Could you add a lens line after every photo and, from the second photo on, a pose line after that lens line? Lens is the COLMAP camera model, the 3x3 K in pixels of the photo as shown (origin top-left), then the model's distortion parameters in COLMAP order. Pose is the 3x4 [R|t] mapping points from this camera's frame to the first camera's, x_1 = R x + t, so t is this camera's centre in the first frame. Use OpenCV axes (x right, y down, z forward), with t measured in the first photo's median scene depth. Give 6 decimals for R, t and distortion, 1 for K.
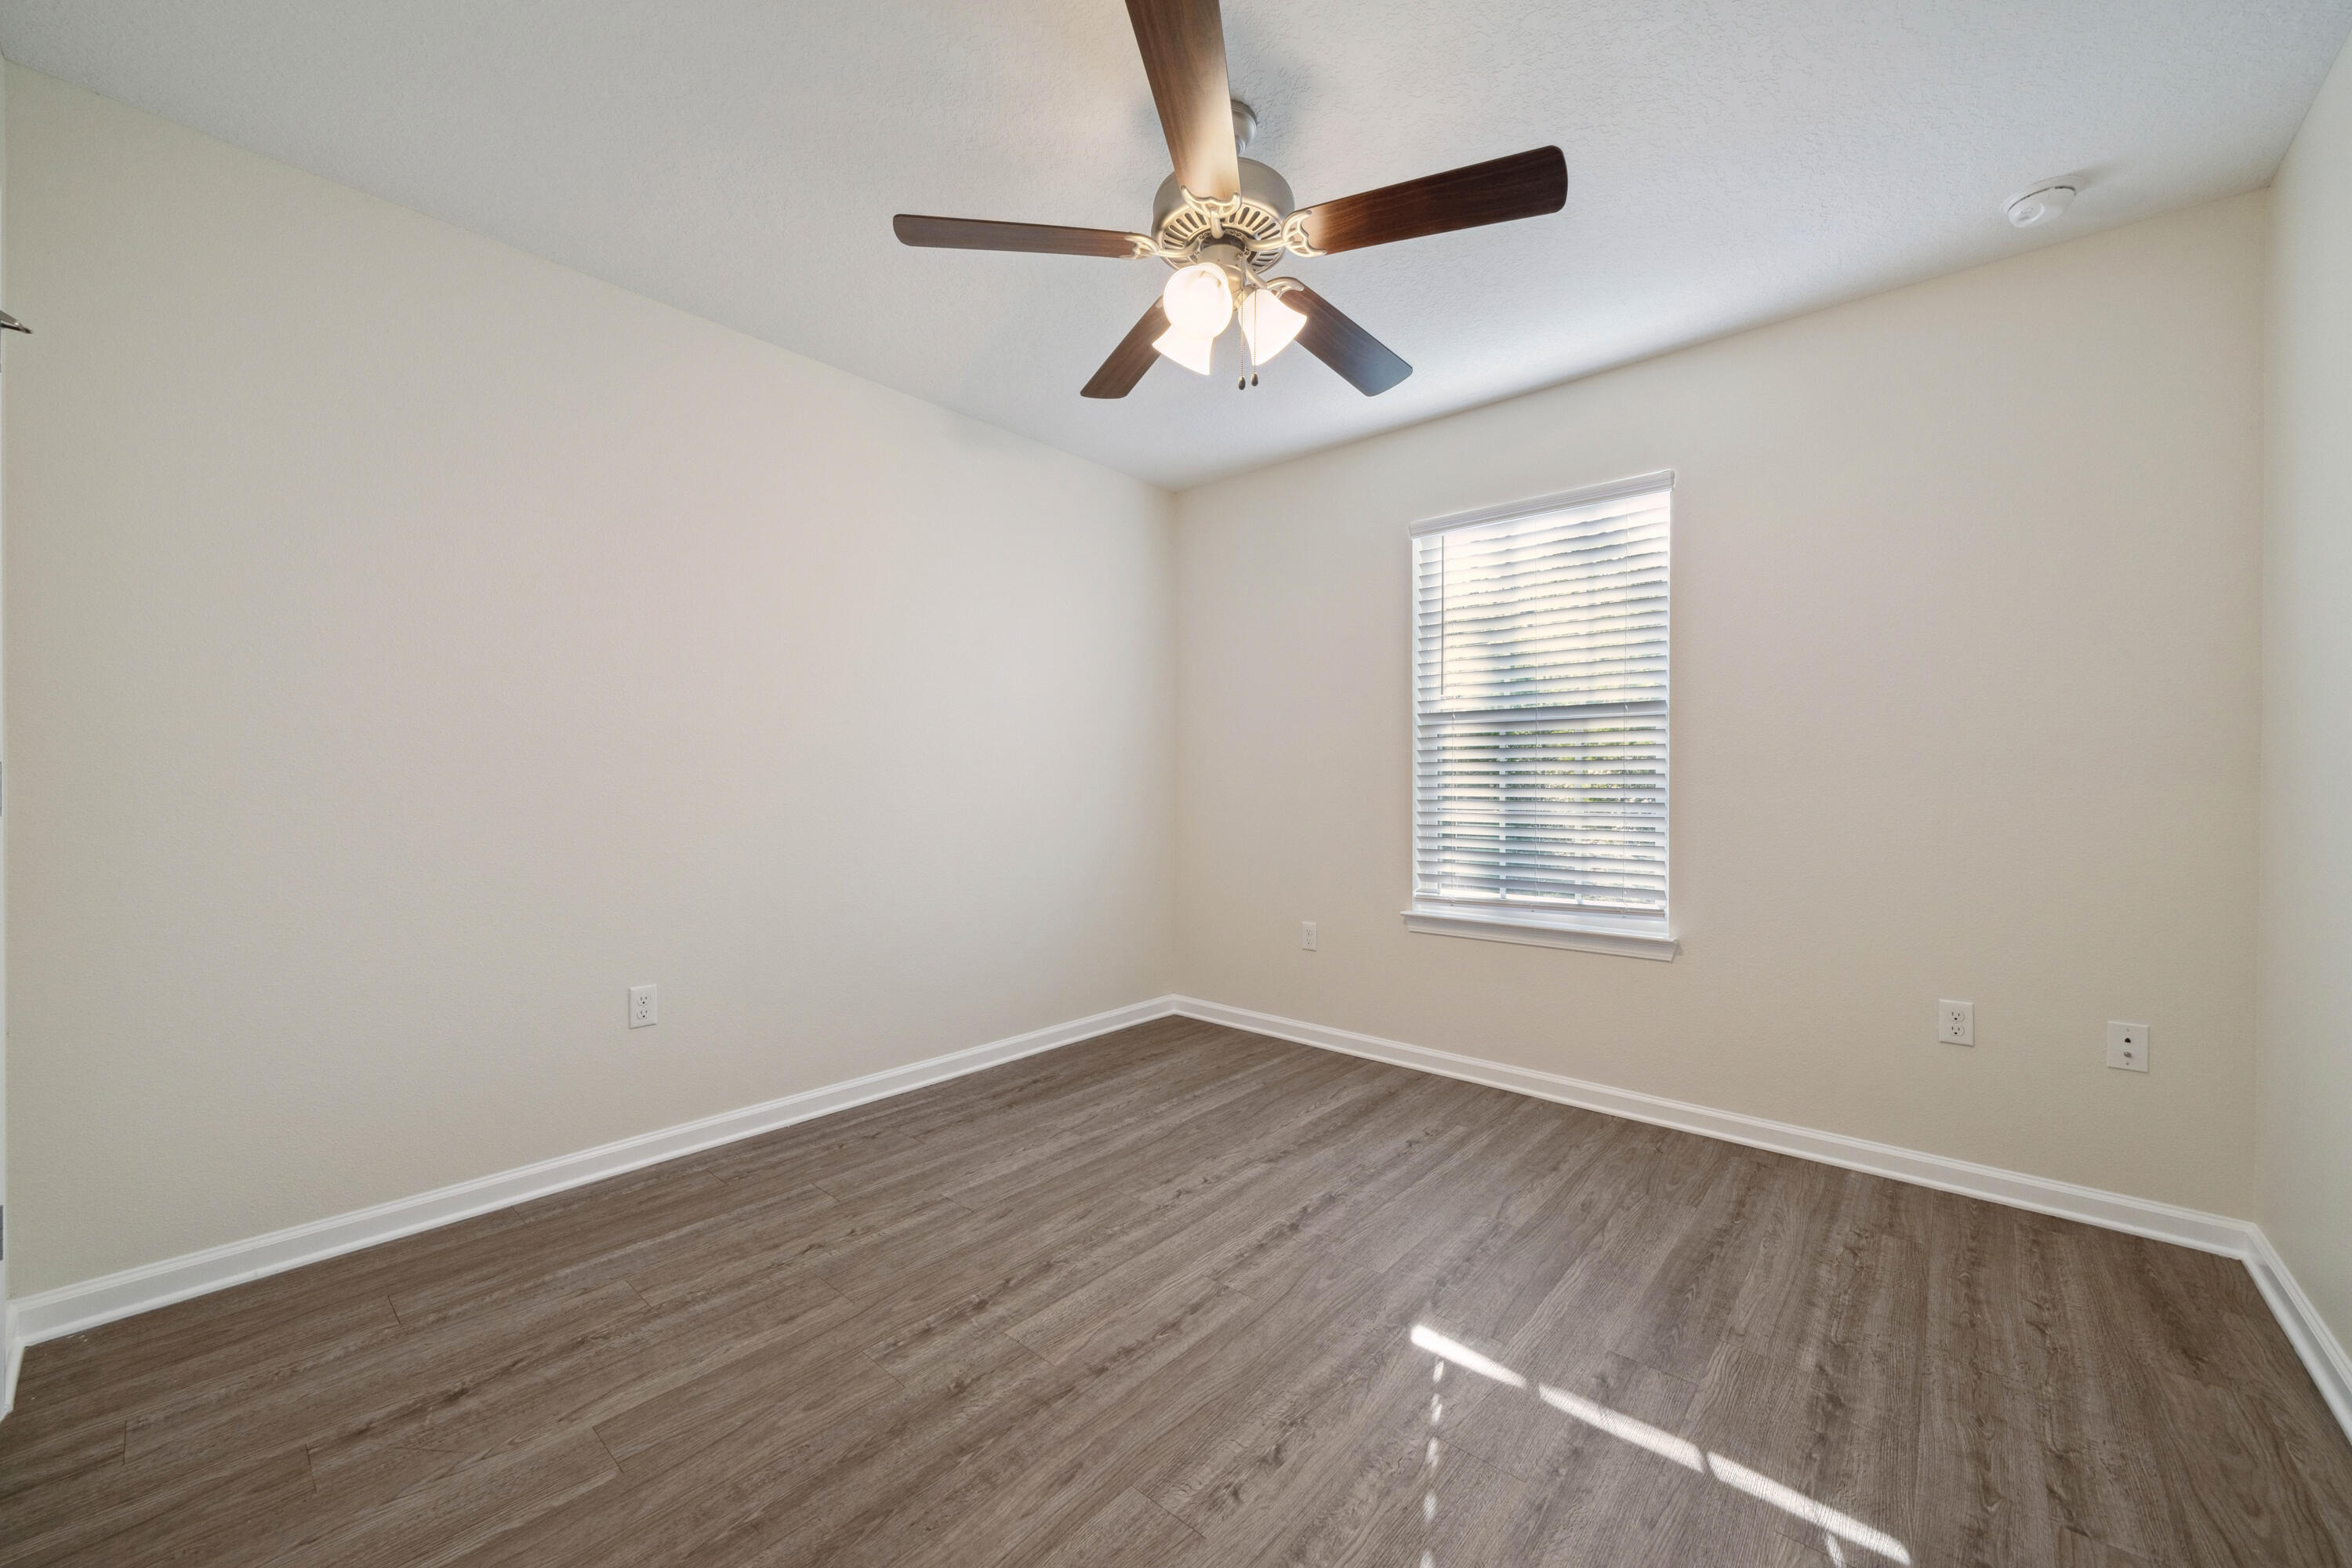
lens RADIAL K [[903.5, 0, 1176.0], [0, 903.5, 784.0], [0, 0, 1]] dist [-0.000525, 0.000124]
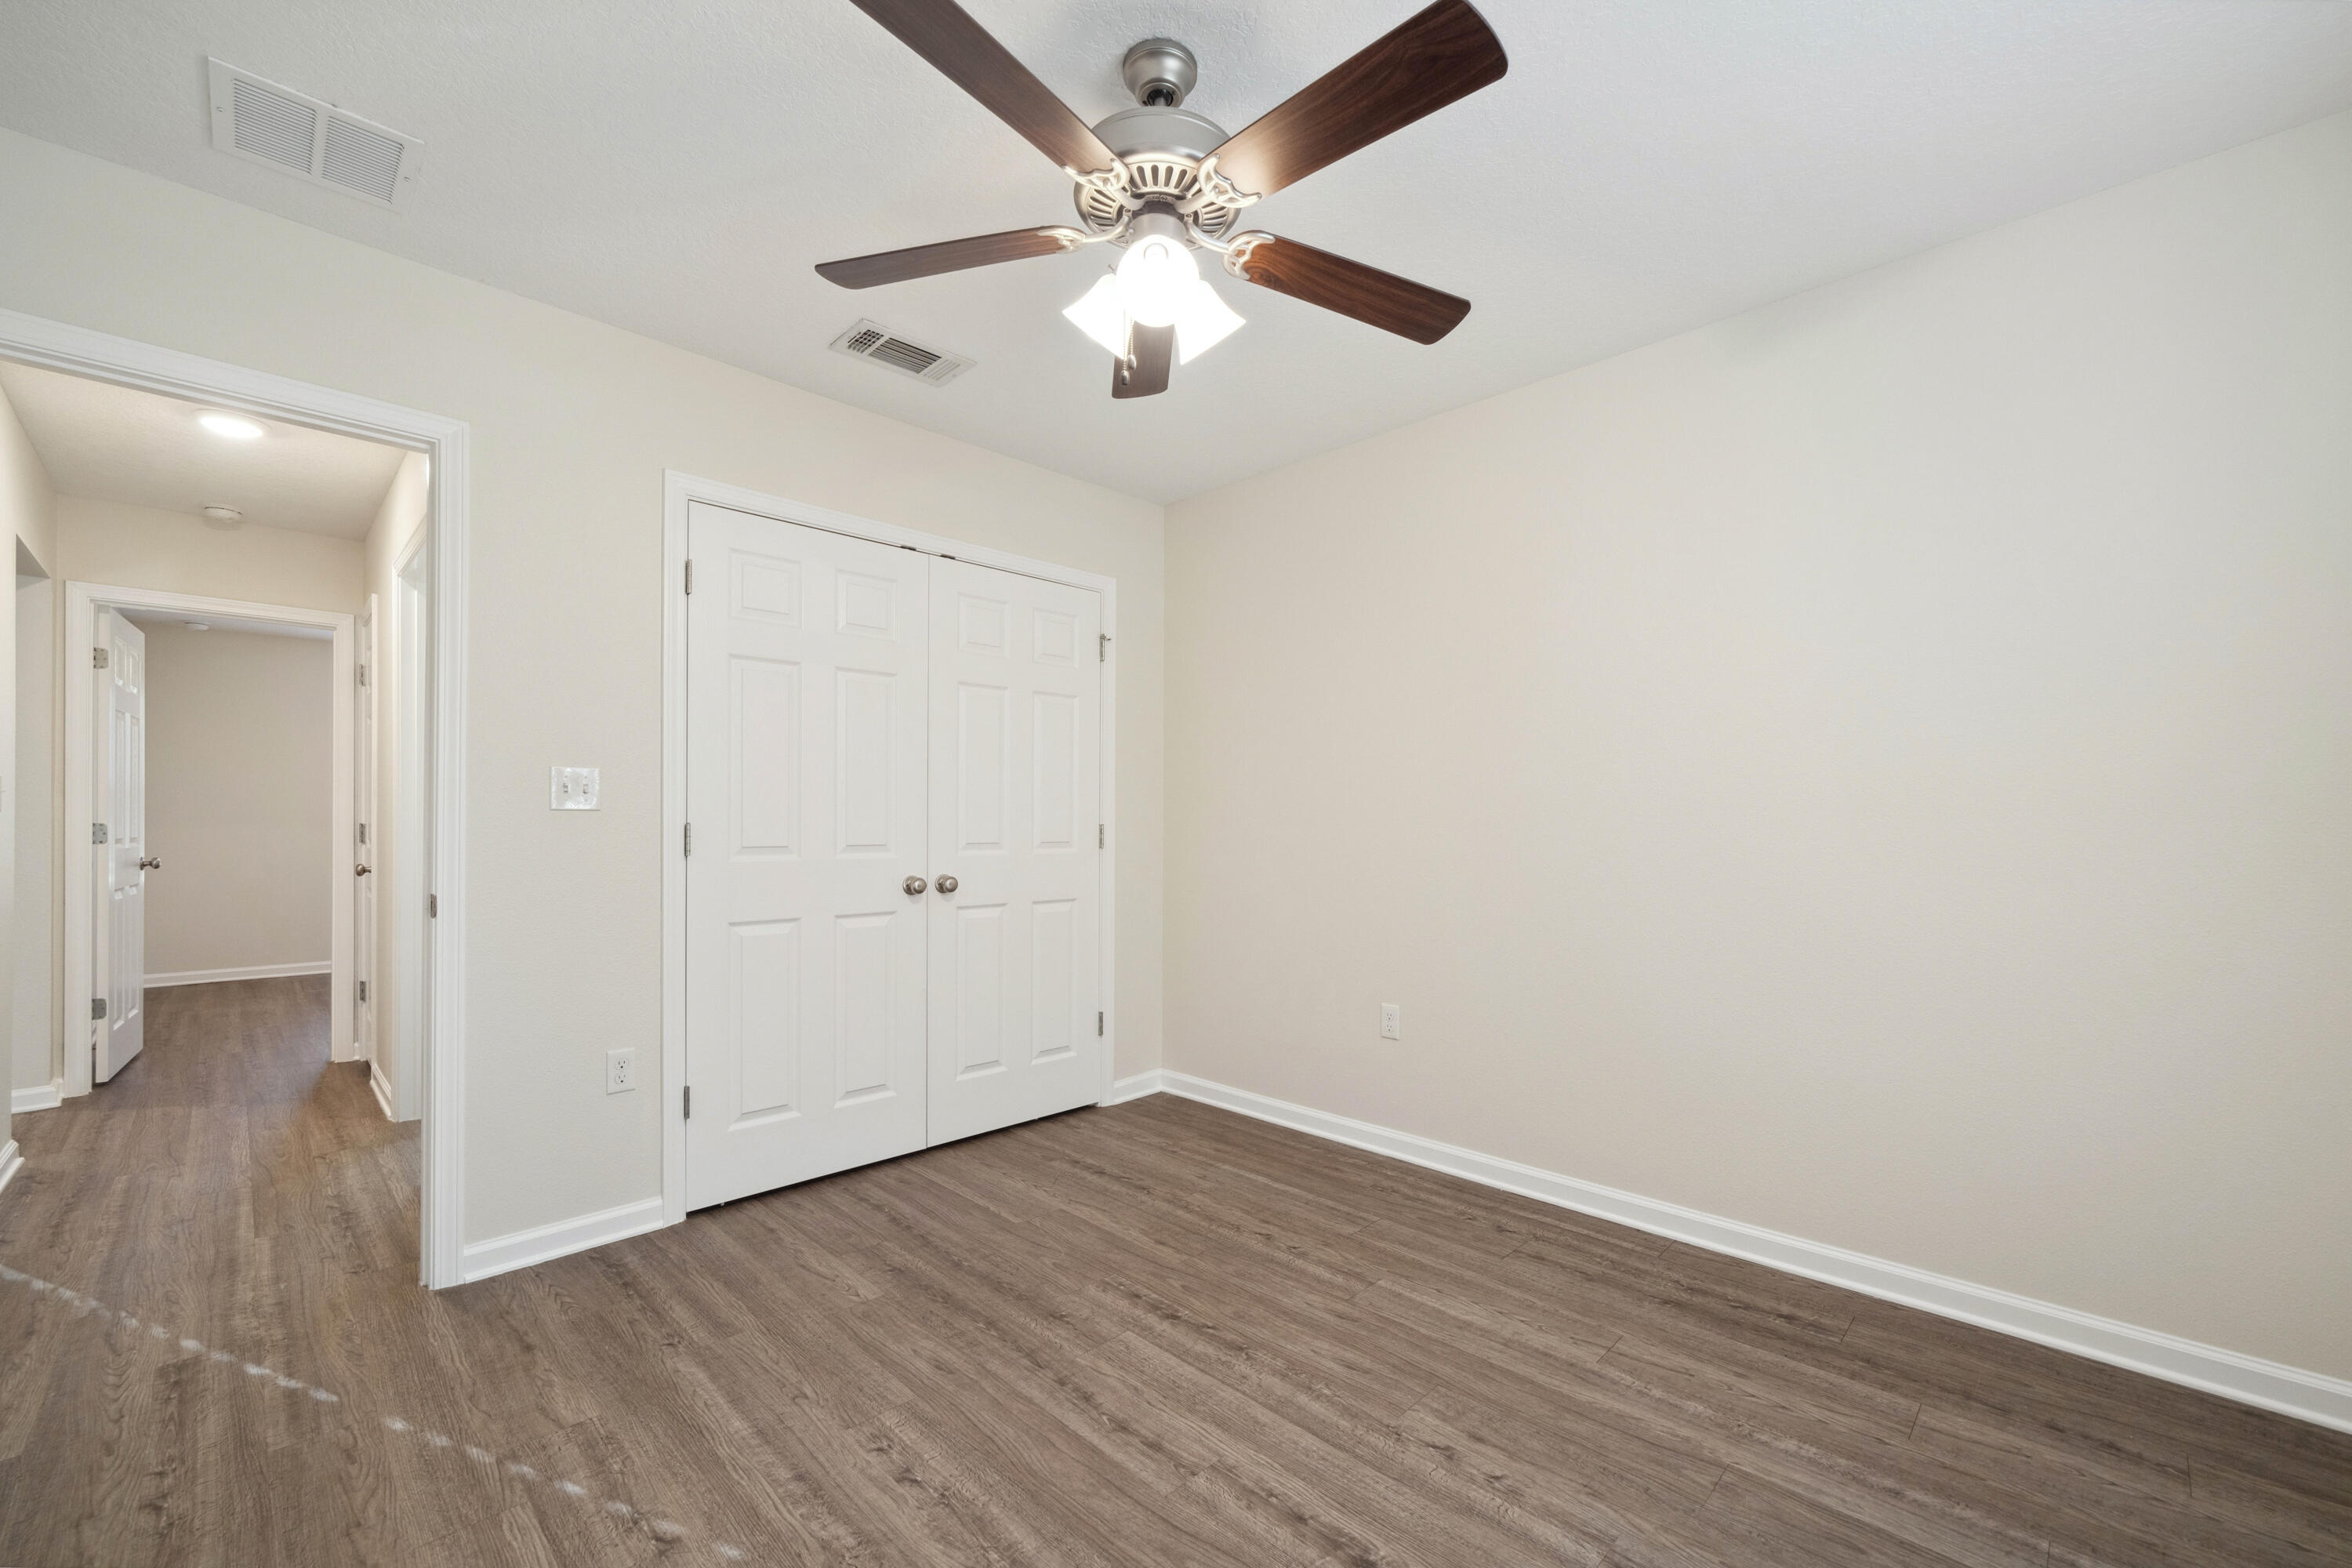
lens RADIAL K [[976.7, 0, 1169.6], [0, 976.7, 769.7], [0, 0, 1]] dist [0.000779, -0.000176]
pose [[-0.086247, -0.056335, -0.994680, 0.845133], [-0.002195, 0.998408, -0.056356, -0.011967], [0.996271, -0.002678, -0.086234, 0.938962]]
